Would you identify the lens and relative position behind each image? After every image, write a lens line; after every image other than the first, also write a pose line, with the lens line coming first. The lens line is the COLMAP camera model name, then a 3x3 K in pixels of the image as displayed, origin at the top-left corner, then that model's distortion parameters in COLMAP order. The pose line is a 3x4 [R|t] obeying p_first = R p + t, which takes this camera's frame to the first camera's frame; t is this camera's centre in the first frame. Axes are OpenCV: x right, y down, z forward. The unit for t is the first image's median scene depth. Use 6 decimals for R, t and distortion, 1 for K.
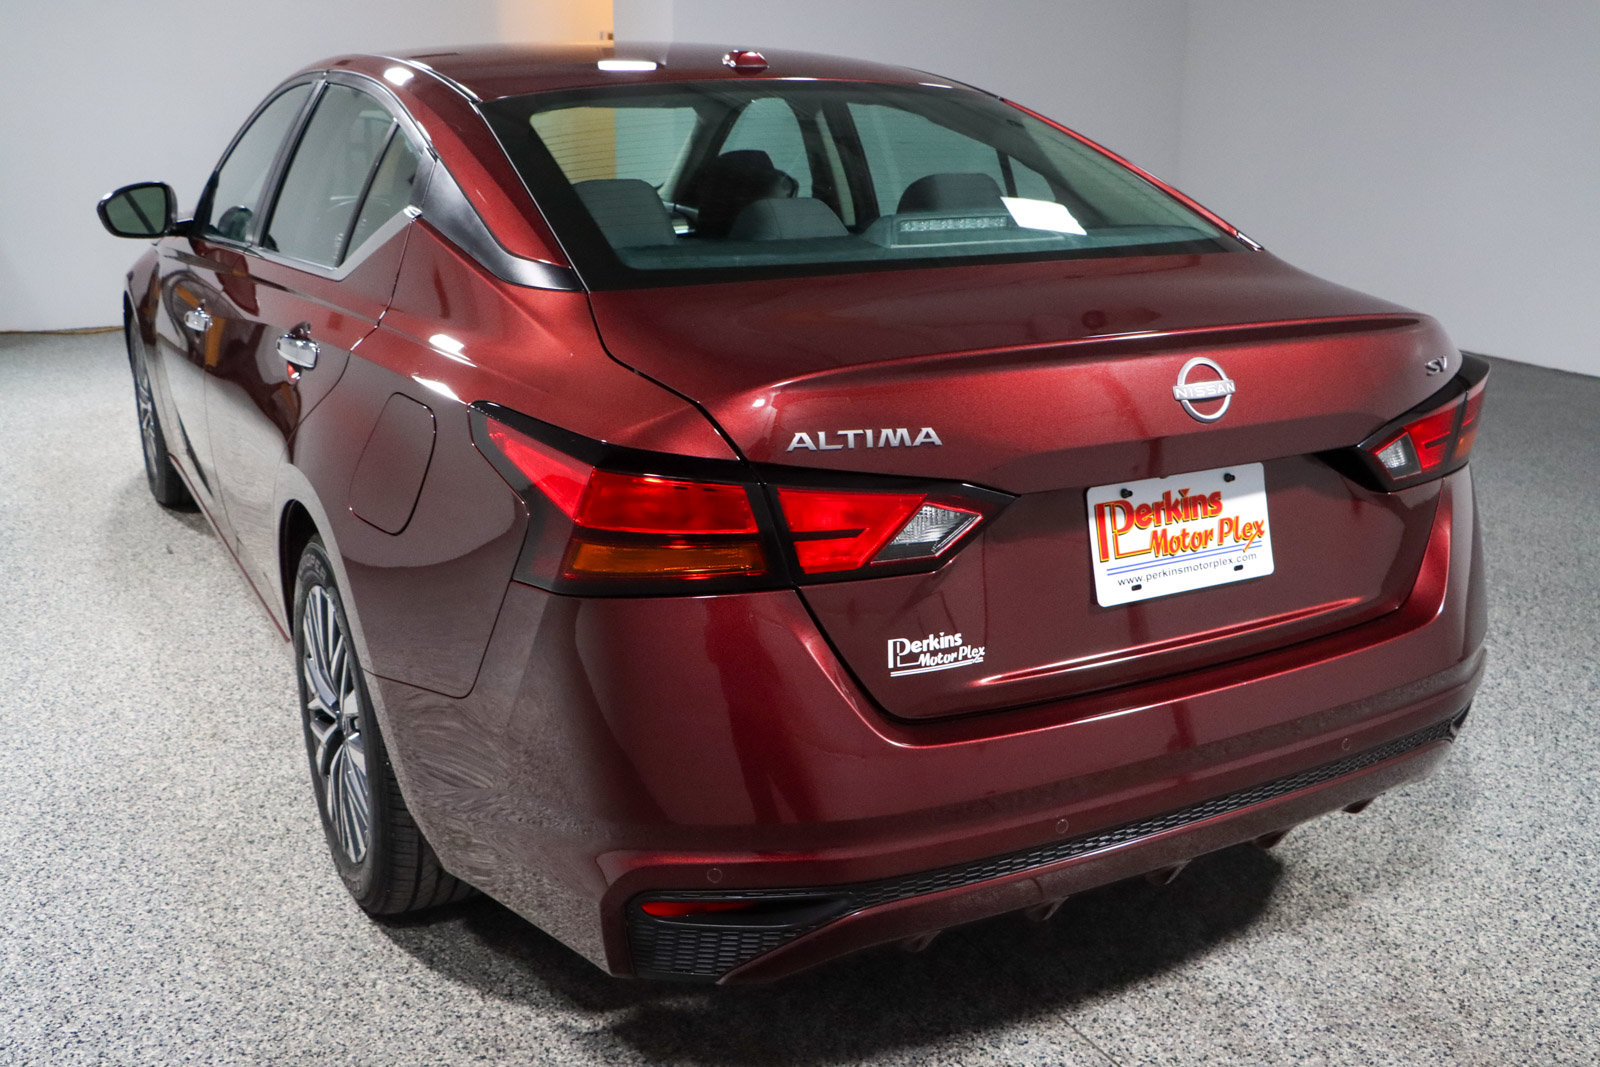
lens RADIAL K [[1663.8, 0, 800.8], [0, 1663.8, 536.2], [0, 0, 1]] dist [0.012996, 0.000000]
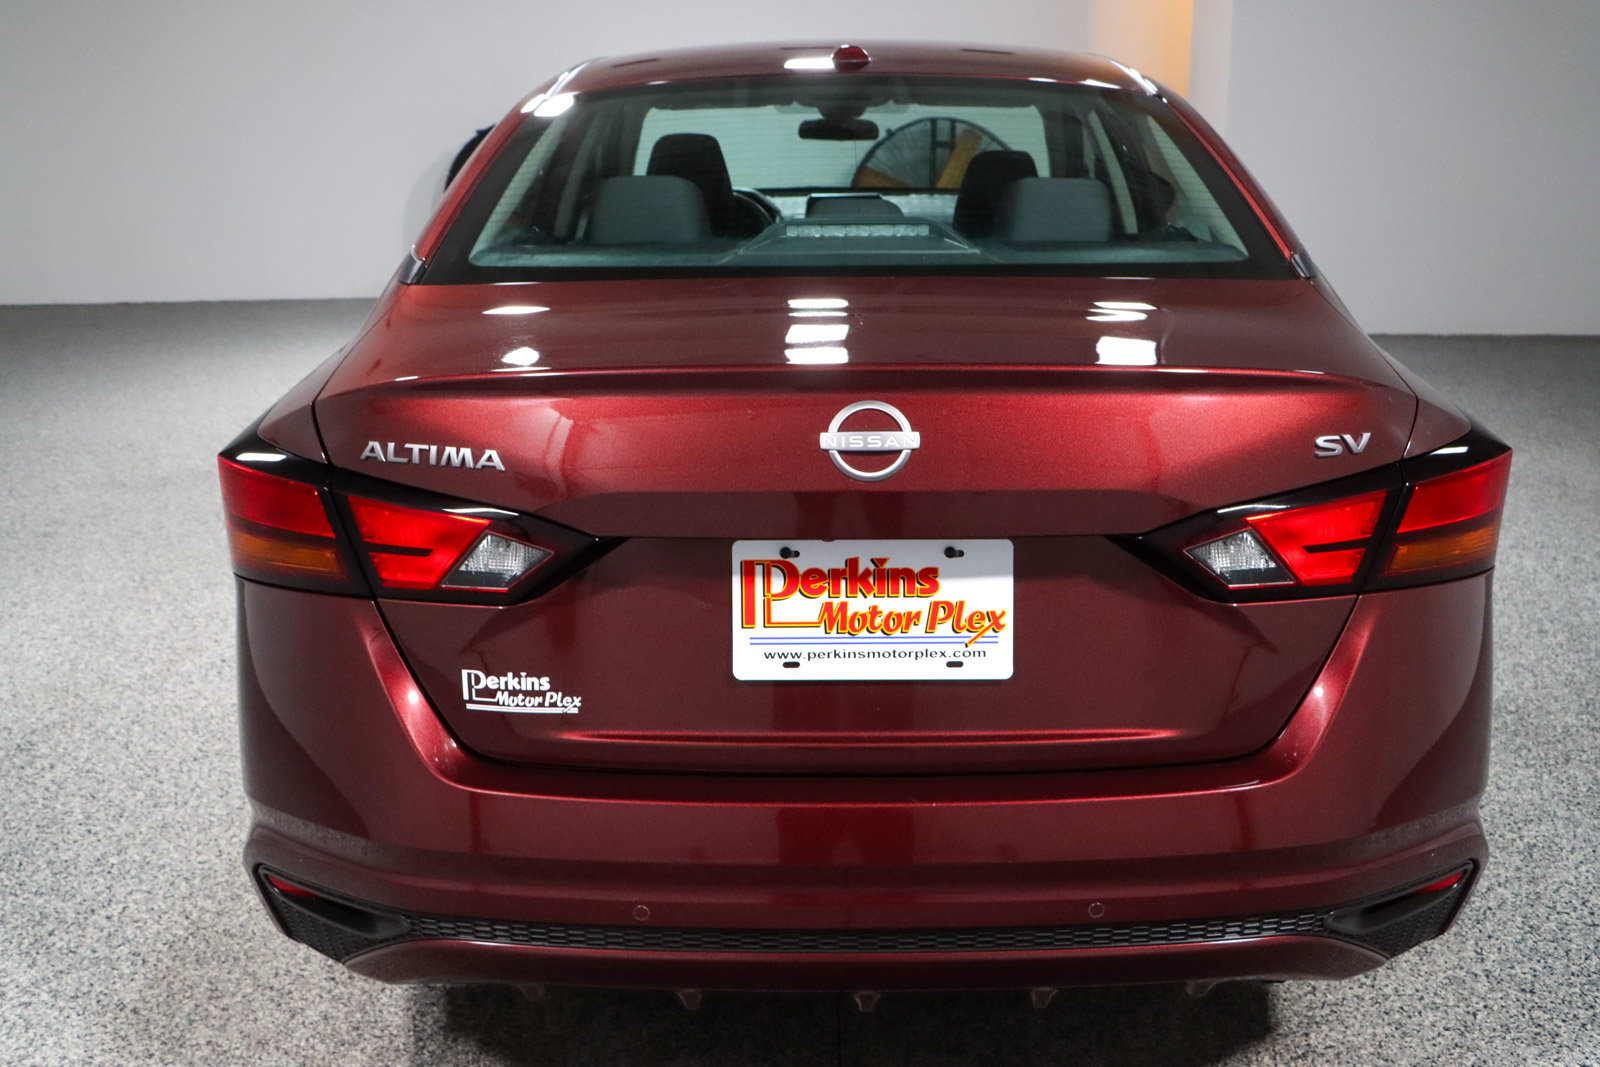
lens RADIAL K [[1430.4, 0, 799.7], [0, 1430.4, 532.2], [0, 0, 1]] dist [-0.054377, -0.002014]
pose [[0.834319, 0.141213, -0.532889, 0.589621], [-0.121944, 0.989965, 0.071413, -0.089308], [0.537626, 0.005401, 0.843166, 0.393715]]
